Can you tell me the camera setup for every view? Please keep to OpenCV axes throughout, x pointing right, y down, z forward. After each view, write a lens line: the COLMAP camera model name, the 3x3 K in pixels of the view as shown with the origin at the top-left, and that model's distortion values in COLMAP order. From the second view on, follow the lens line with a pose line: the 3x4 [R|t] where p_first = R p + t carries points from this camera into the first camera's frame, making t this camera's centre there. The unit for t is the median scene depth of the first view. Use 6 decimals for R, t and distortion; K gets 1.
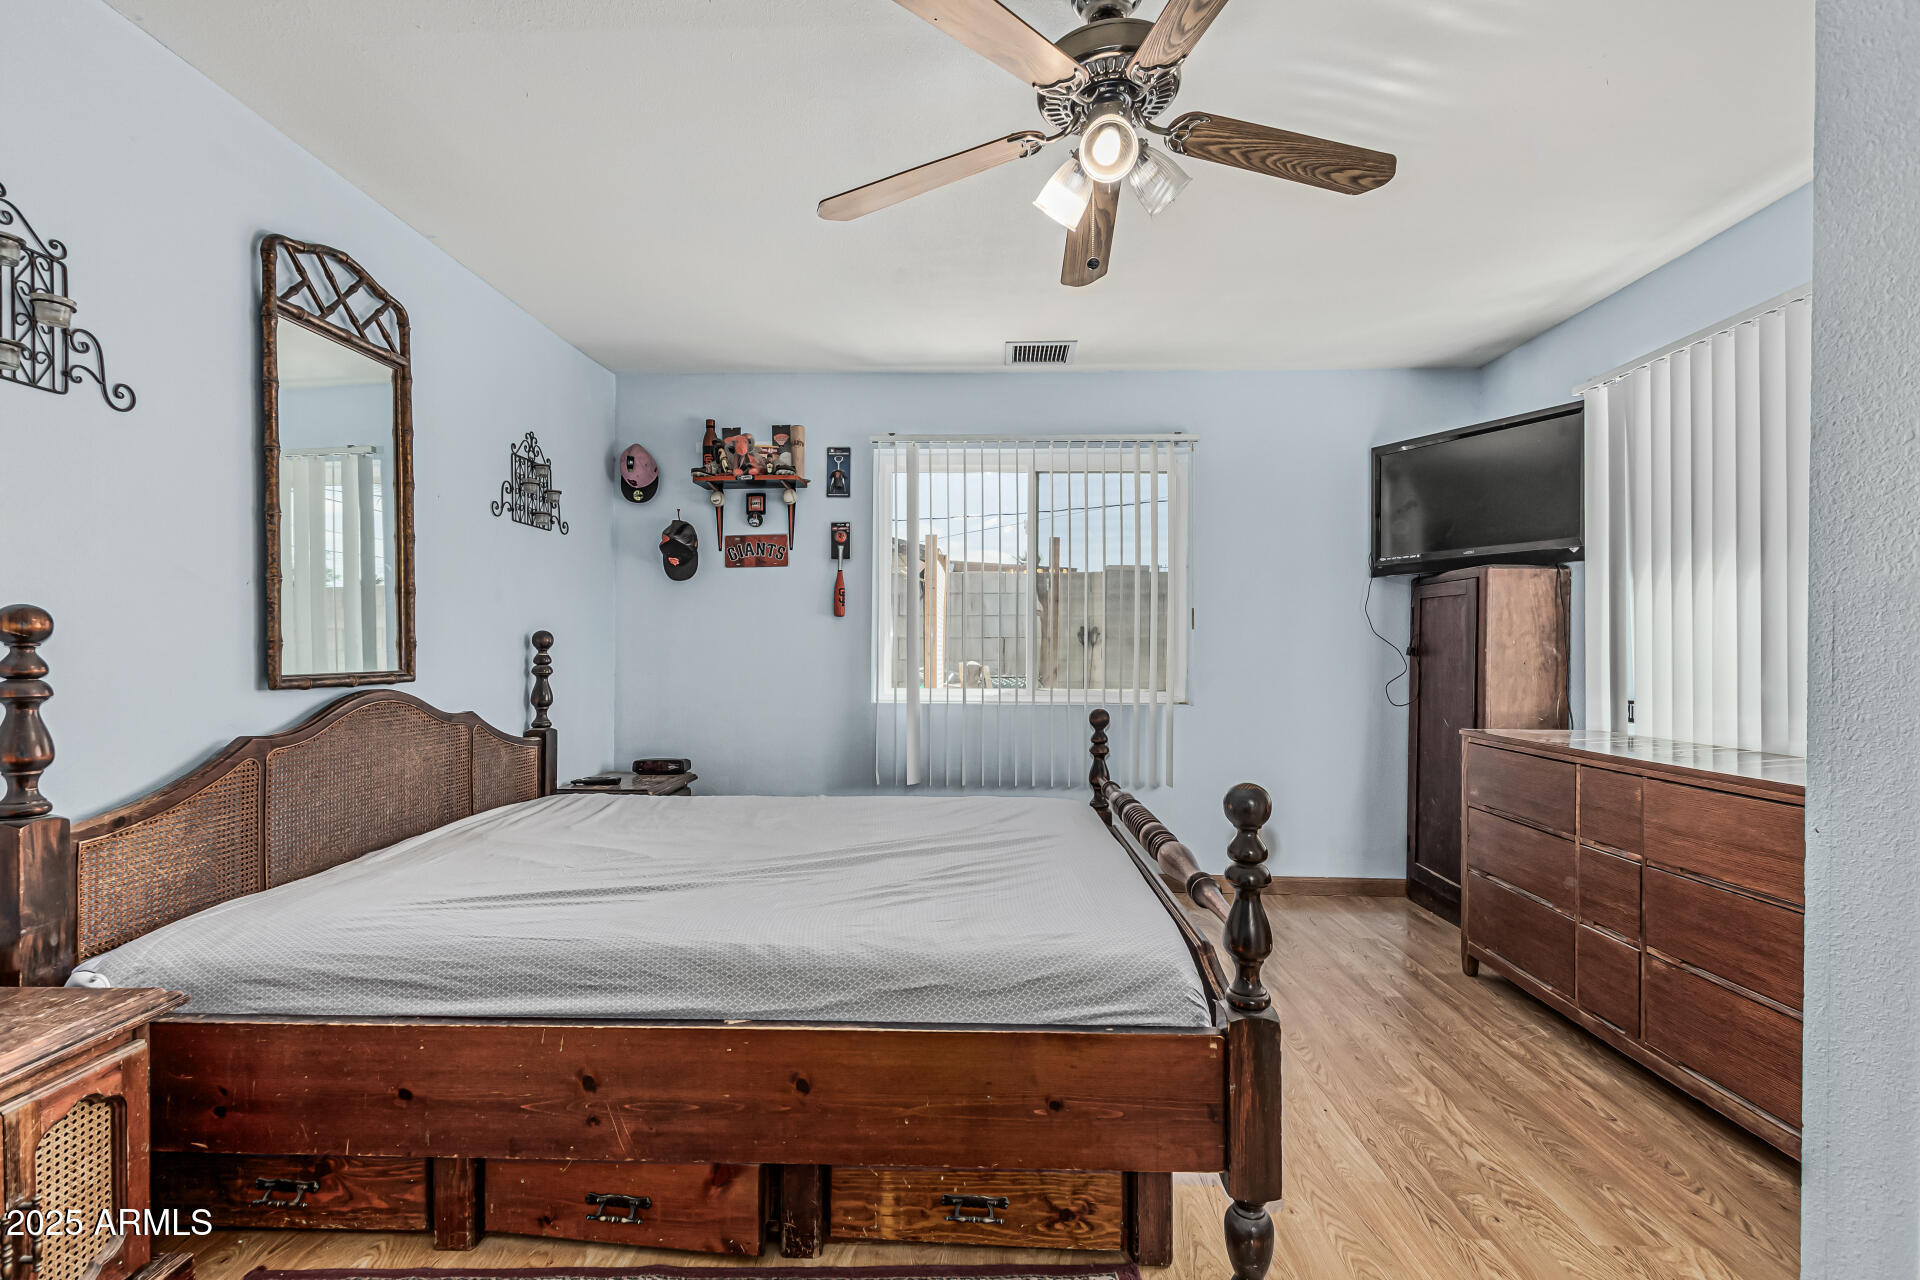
lens RADIAL K [[879.4, 0, 959.3], [0, 879.4, 650.9], [0, 0, 1]] dist [0.001899, 0.000640]
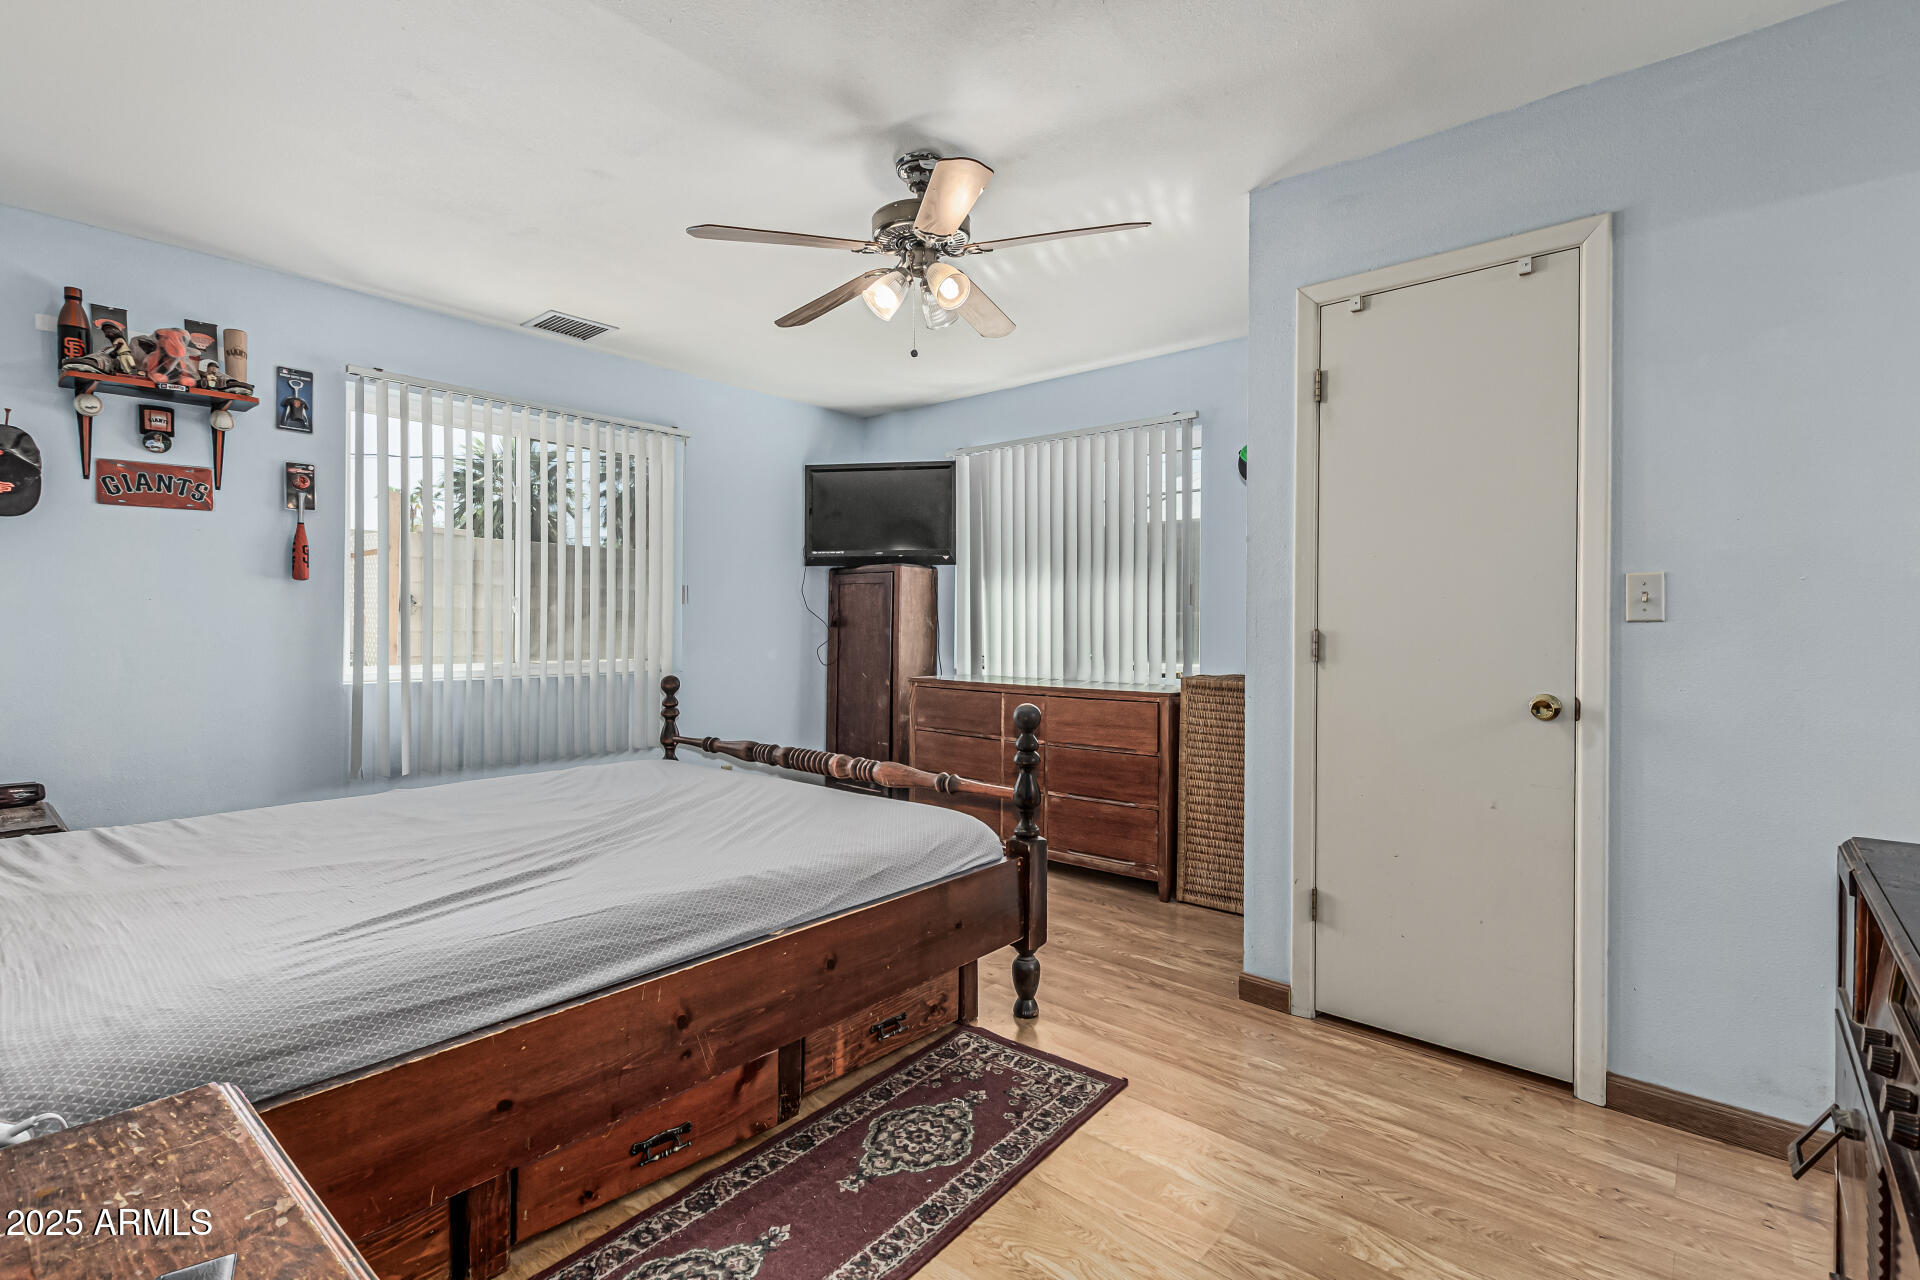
lens RADIAL K [[879.4, 0, 961.7], [0, 879.4, 623.5], [0, 0, 1]] dist [0.001899, 0.000640]
pose [[0.624795, 0.000973, 0.780788, -0.525407], [-0.003650, 0.999992, 0.001674, -0.002976], [-0.780780, -0.003896, 0.624794, 0.024623]]
